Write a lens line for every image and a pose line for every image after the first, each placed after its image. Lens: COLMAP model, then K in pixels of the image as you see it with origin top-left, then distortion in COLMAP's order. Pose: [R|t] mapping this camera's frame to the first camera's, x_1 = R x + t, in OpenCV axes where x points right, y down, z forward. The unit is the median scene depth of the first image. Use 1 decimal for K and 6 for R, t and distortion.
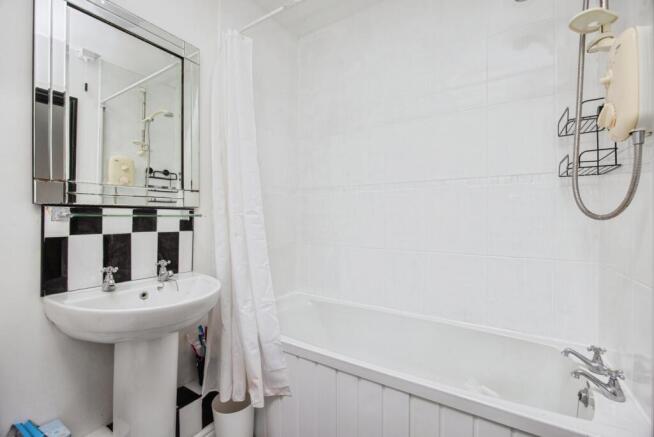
lens RADIAL K [[288.7, 0, 327.0], [0, 288.7, 218.5], [0, 0, 1]] dist [0.002085, 0.000060]
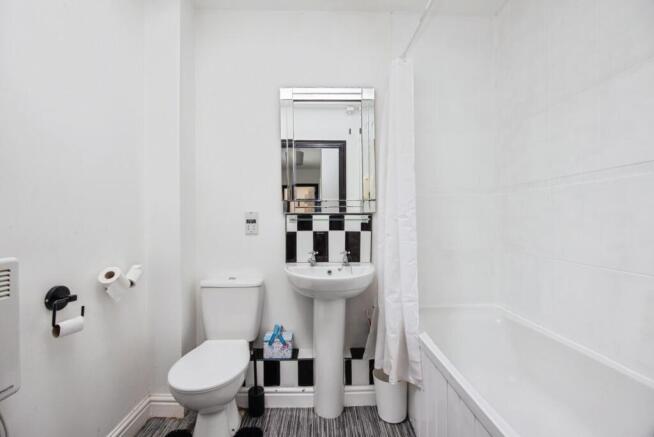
lens RADIAL K [[301.7, 0, 327.0], [0, 301.7, 218.5], [0, 0, 1]] dist [-0.001049, -0.000102]
pose [[0.563787, -0.008465, -0.825877, 0.572457], [-0.001303, 0.999937, -0.011138, 0.001408], [0.825920, 0.007355, 0.563740, 0.087144]]
